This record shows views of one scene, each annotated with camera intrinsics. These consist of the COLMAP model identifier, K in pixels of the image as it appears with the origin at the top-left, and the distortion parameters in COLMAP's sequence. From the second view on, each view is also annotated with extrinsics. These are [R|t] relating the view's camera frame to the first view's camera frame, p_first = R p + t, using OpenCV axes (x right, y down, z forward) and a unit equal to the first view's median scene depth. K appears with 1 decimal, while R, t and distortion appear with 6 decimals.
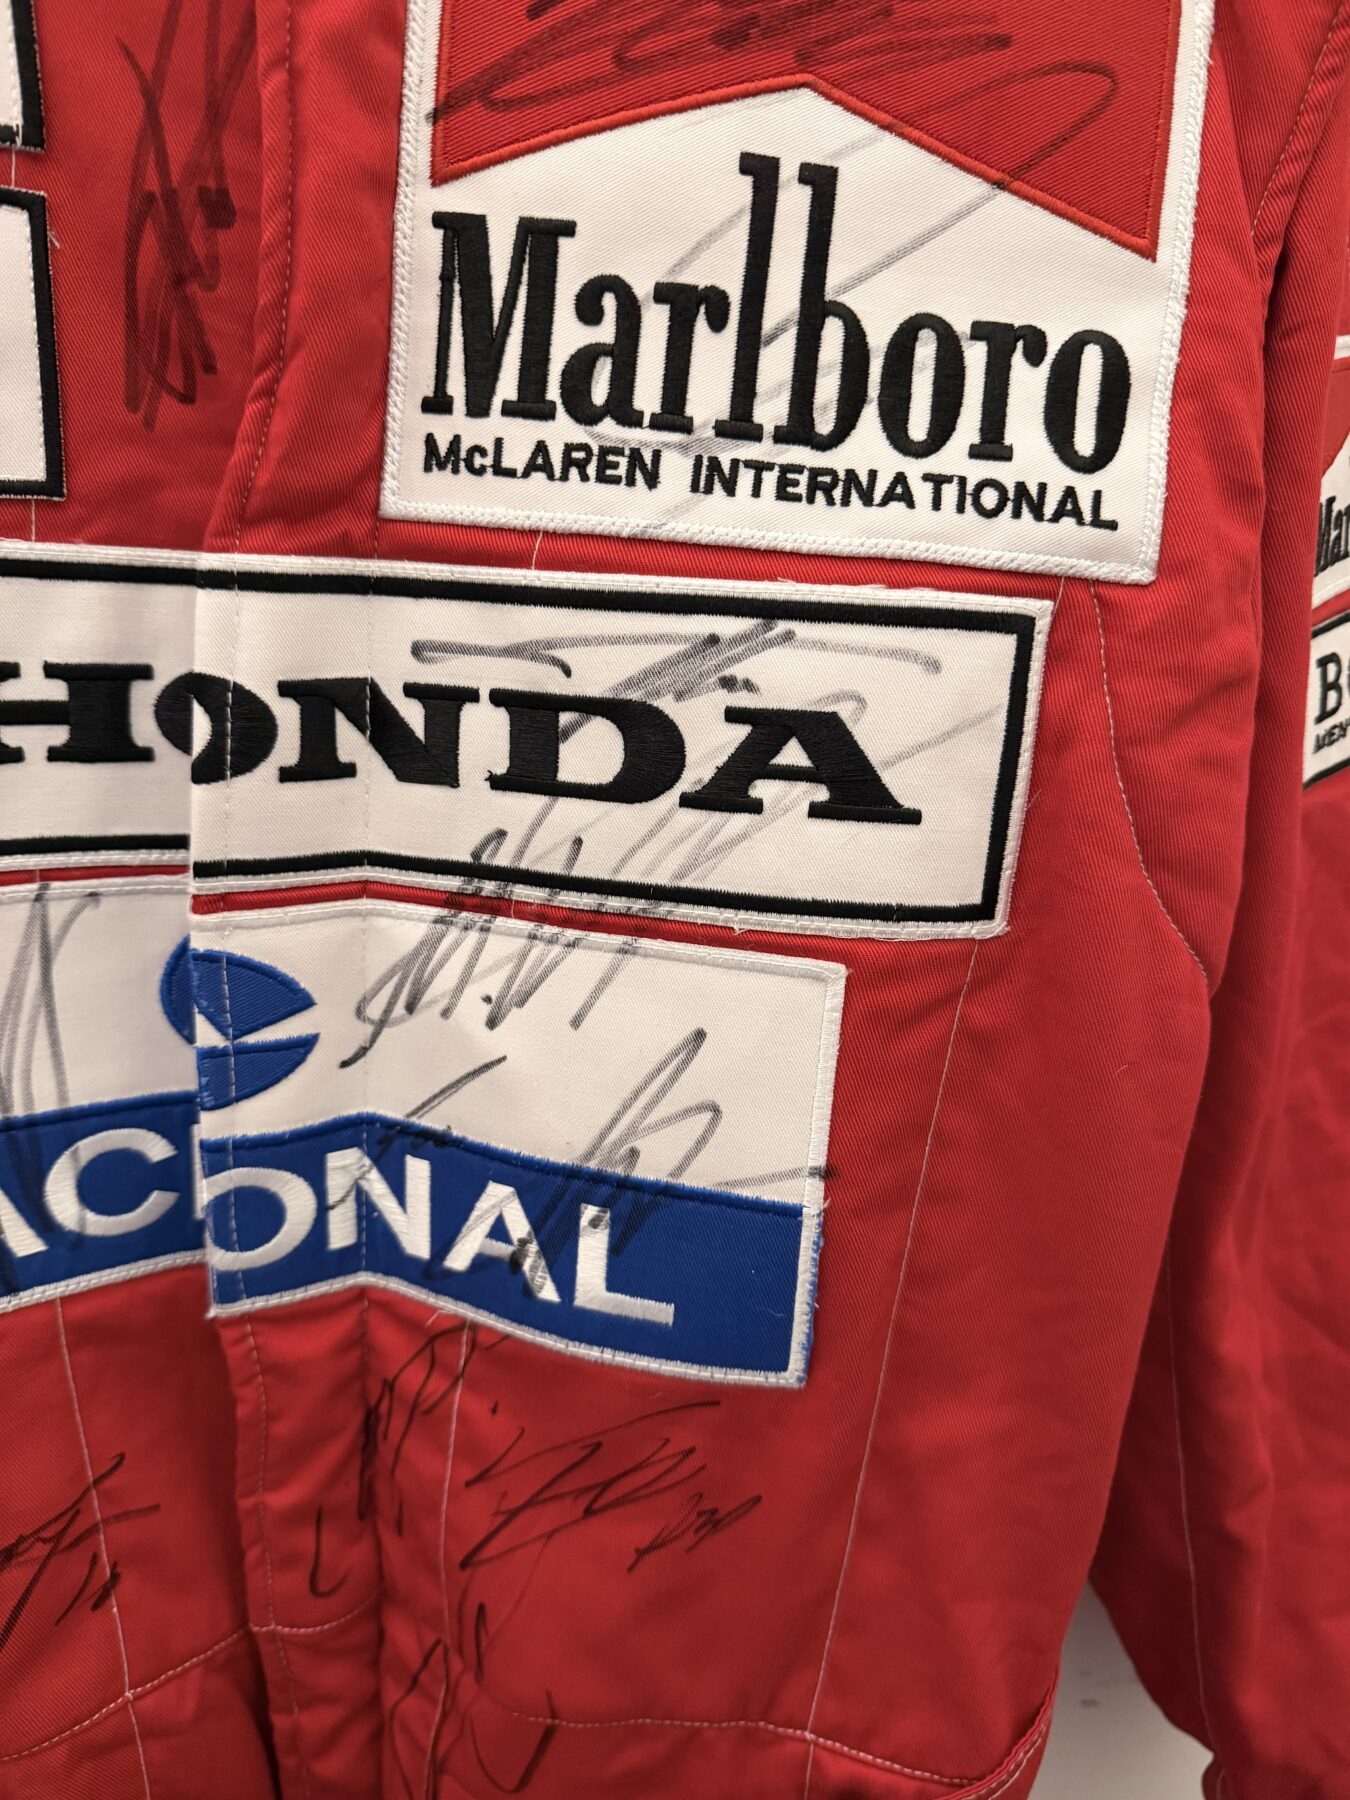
lens RADIAL K [[1289.6, 0, 681.5], [0, 1289.6, 900.8], [0, 0, 1]] dist [0.053738, -0.126572]
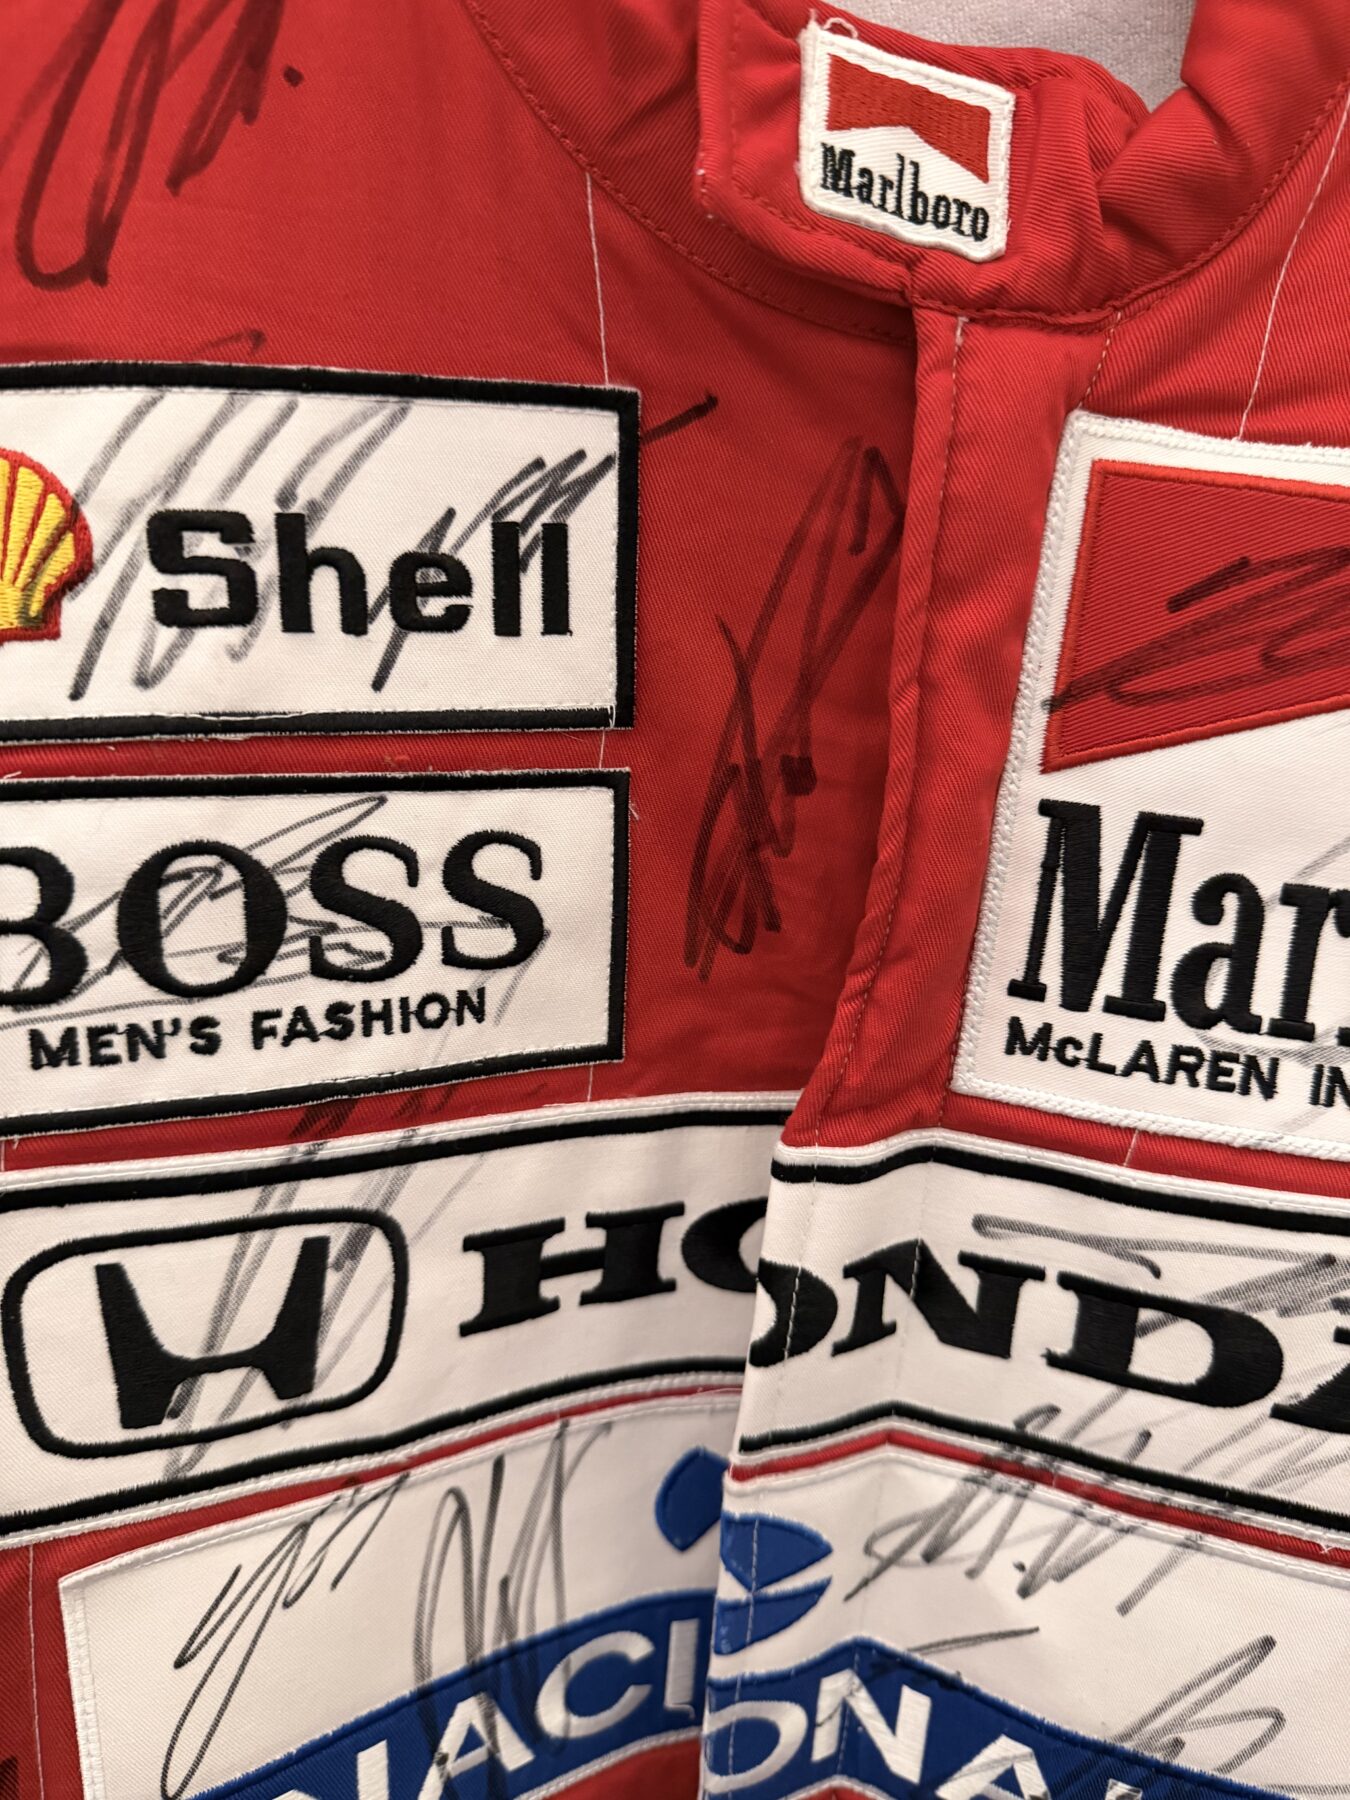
lens RADIAL K [[1275.5, 0, 683.3], [0, 1275.5, 910.8], [0, 0, 1]] dist [0.048736, -0.099204]
pose [[0.996746, 0.028505, -0.075397, -0.347981], [-0.028322, 0.999593, 0.003504, -0.410658], [0.075466, -0.001358, 0.997147, 0.045001]]
